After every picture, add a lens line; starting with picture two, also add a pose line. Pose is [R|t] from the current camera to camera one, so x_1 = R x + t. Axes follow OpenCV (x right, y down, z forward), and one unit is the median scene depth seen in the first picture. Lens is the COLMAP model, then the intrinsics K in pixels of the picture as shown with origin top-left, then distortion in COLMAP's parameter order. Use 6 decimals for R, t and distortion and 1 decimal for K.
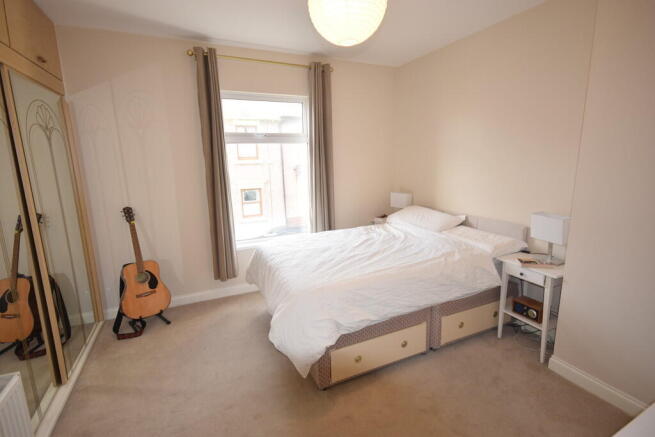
lens RADIAL K [[311.2, 0, 328.5], [0, 311.2, 217.4], [0, 0, 1]] dist [0.002766, 0.000310]
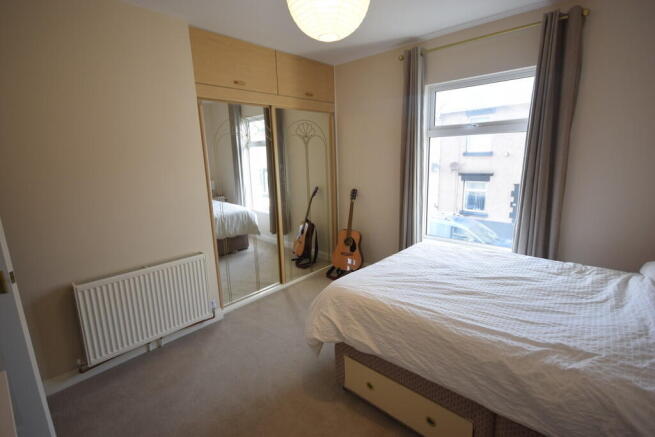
lens RADIAL K [[306.4, 0, 327.4], [0, 306.4, 215.5], [0, 0, 1]] dist [-0.001840, 0.000079]
pose [[0.381209, 0.188368, -0.905095, 0.598992], [-0.153555, 0.978324, 0.138933, -0.097592], [0.911647, 0.086019, 0.401871, 0.400747]]
